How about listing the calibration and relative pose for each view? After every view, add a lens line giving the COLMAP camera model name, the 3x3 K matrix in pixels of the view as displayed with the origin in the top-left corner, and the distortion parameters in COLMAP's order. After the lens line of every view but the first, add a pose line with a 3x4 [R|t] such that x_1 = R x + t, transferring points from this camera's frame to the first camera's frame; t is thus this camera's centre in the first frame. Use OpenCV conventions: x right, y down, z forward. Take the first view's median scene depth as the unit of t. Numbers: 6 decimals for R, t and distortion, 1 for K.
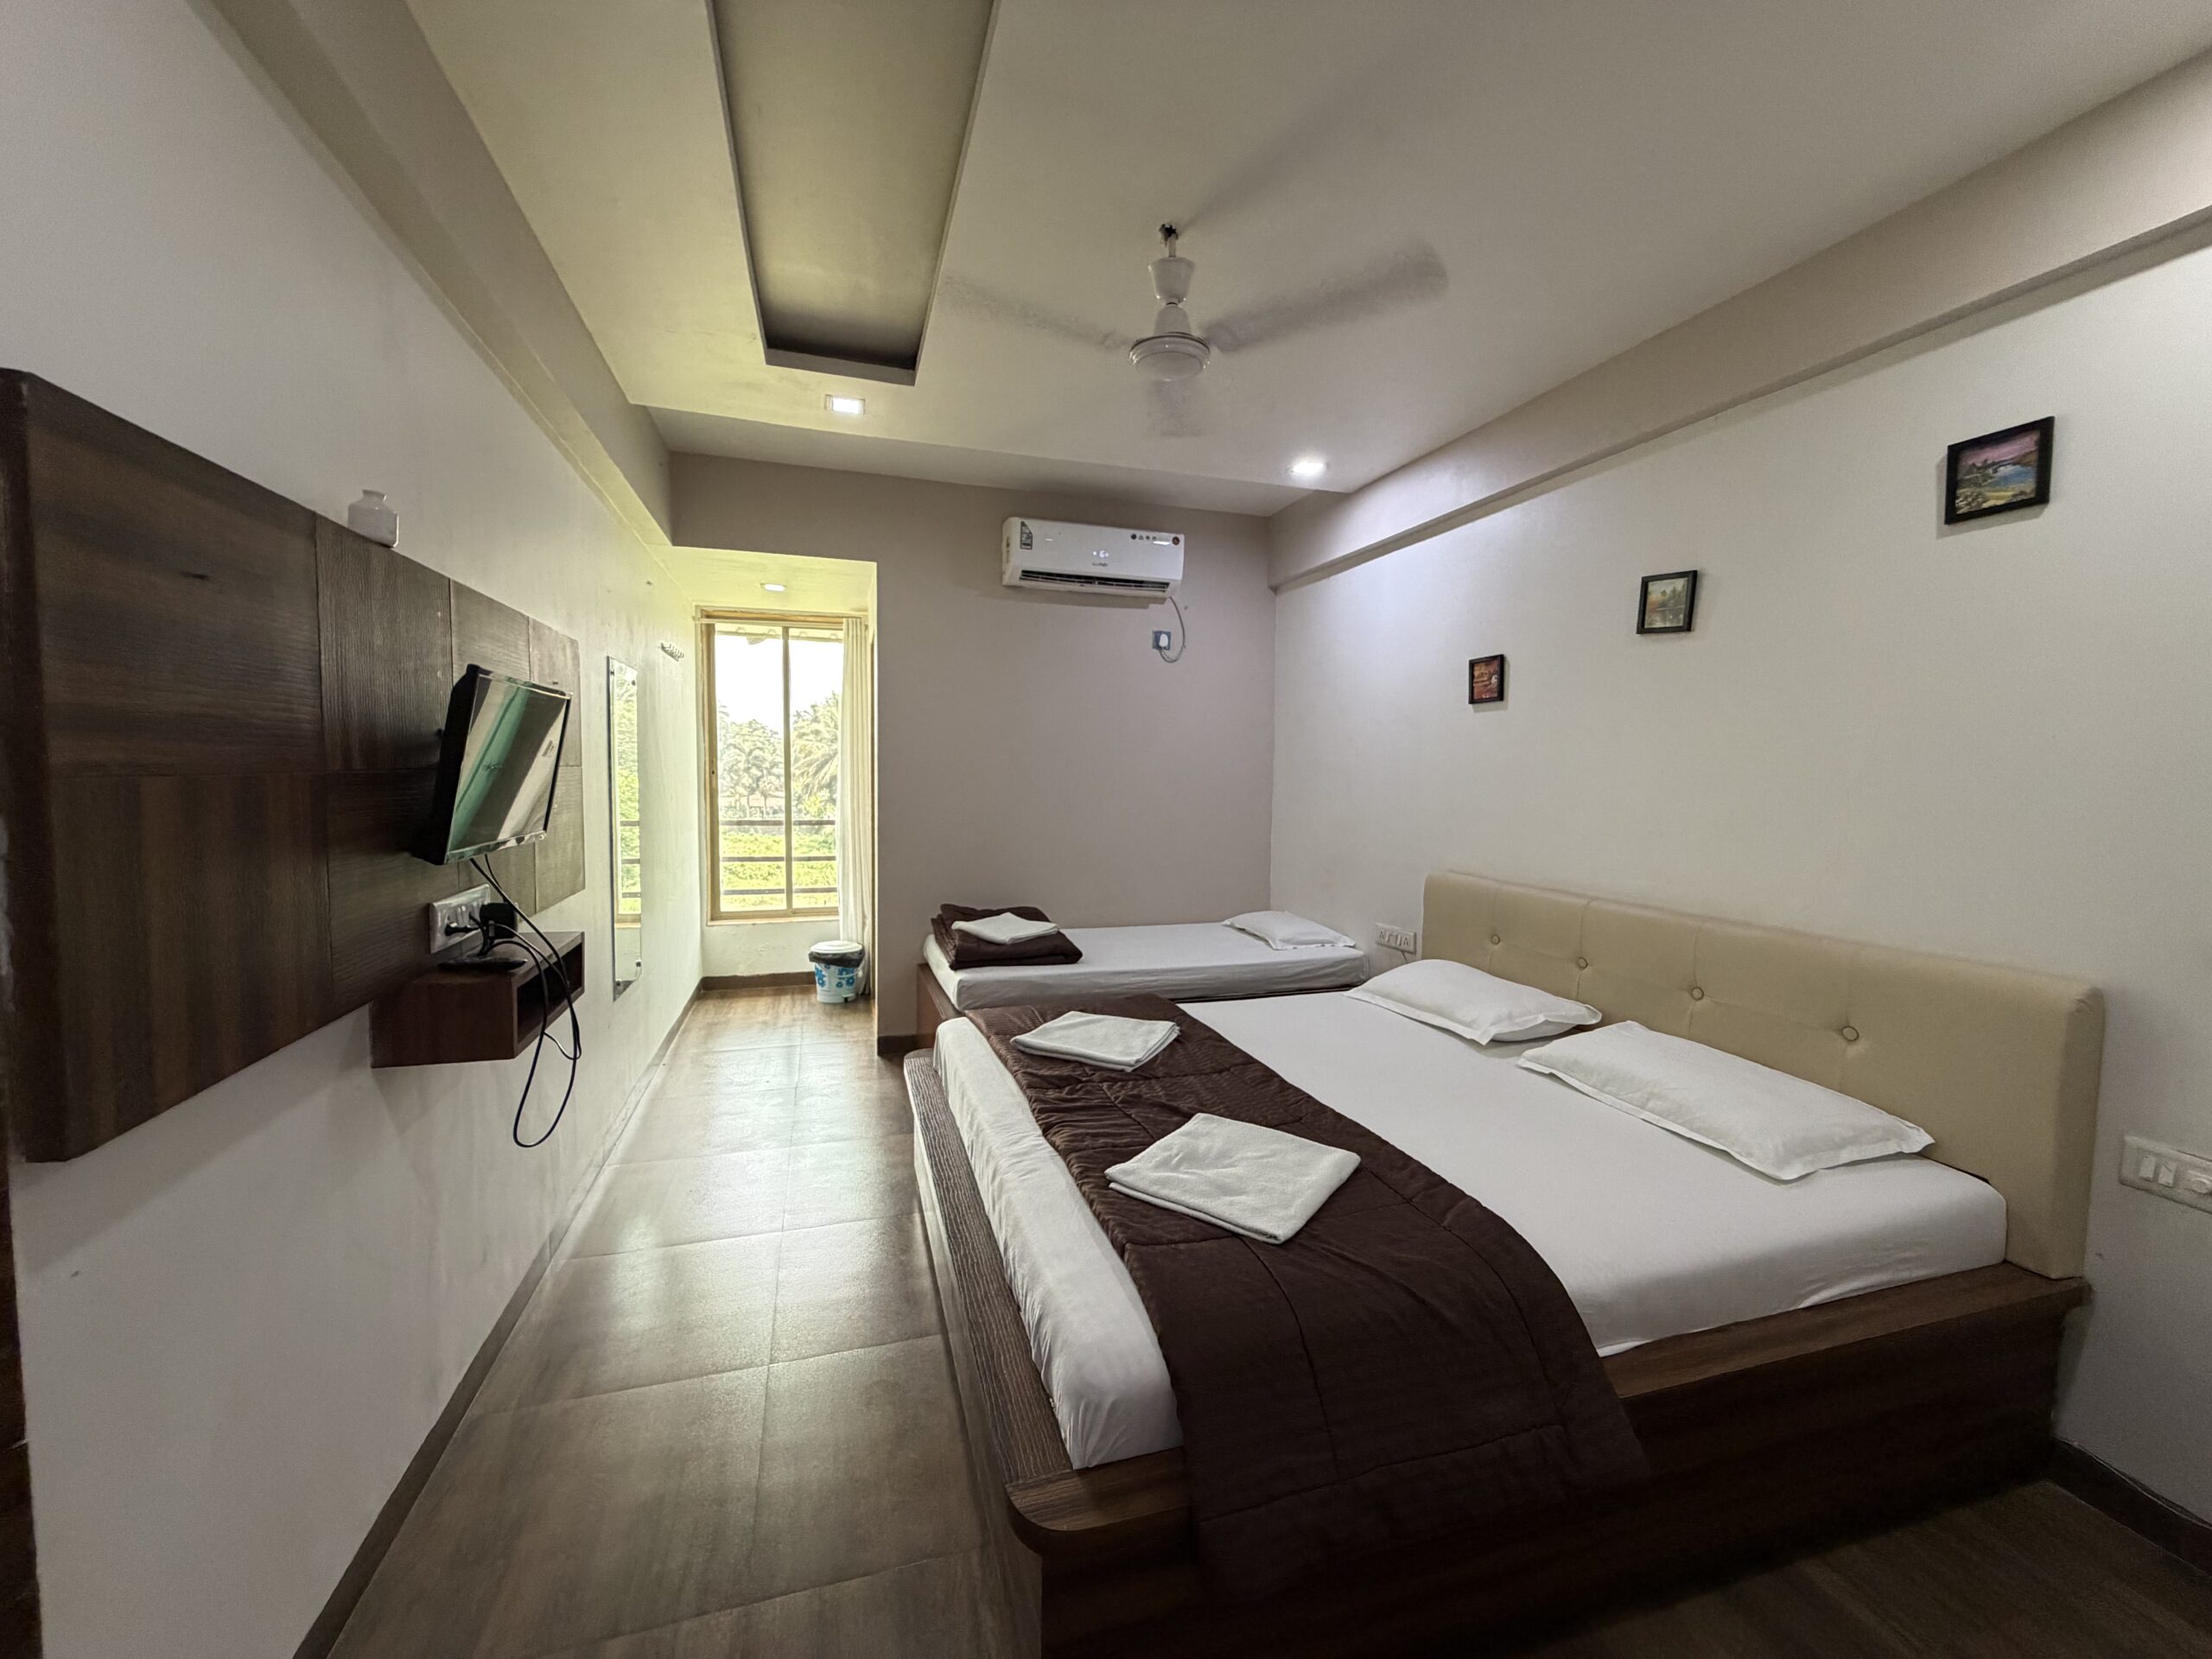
lens RADIAL K [[887.2, 0, 1098.3], [0, 887.2, 828.0], [0, 0, 1]] dist [0.001304, 0.000245]
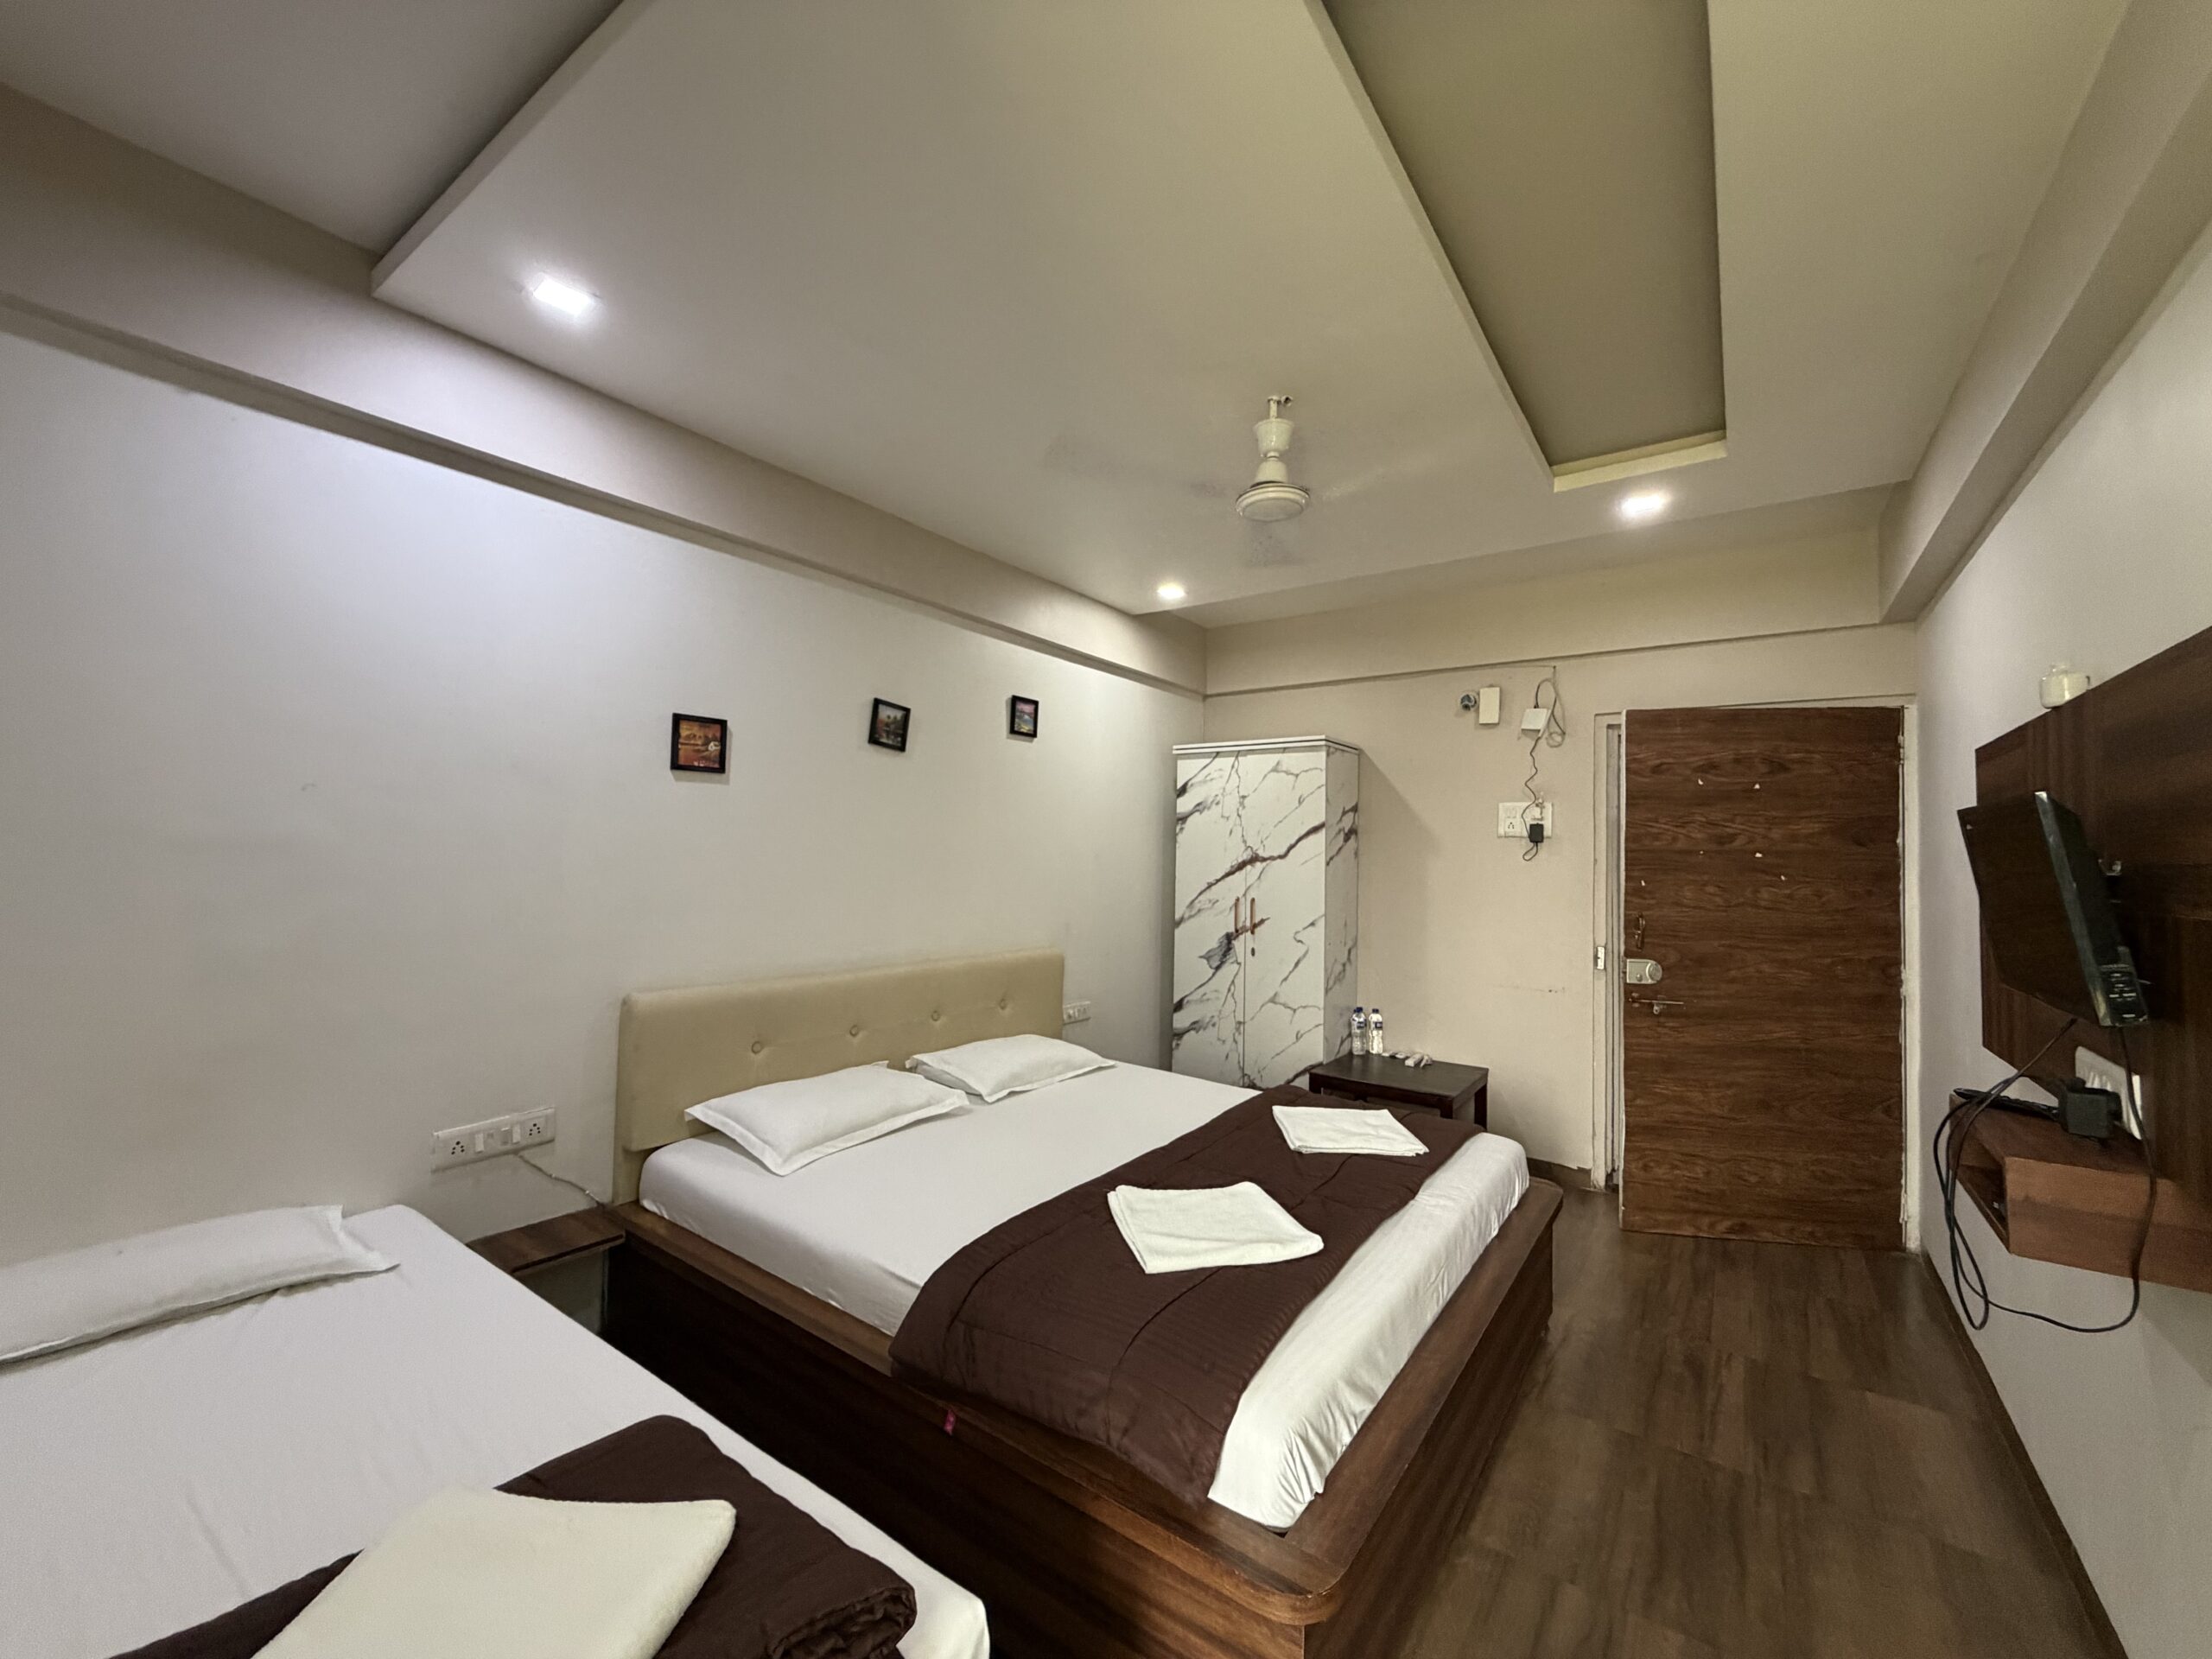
lens RADIAL K [[887.2, 0, 1098.3], [0, 887.2, 828.0], [0, 0, 1]] dist [0.001304, 0.000245]
pose [[-0.604372, 0.004113, 0.796692, -0.492231], [0.029342, 0.999423, 0.017099, -0.104559], [-0.796162, 0.033710, -0.604144, 1.357954]]
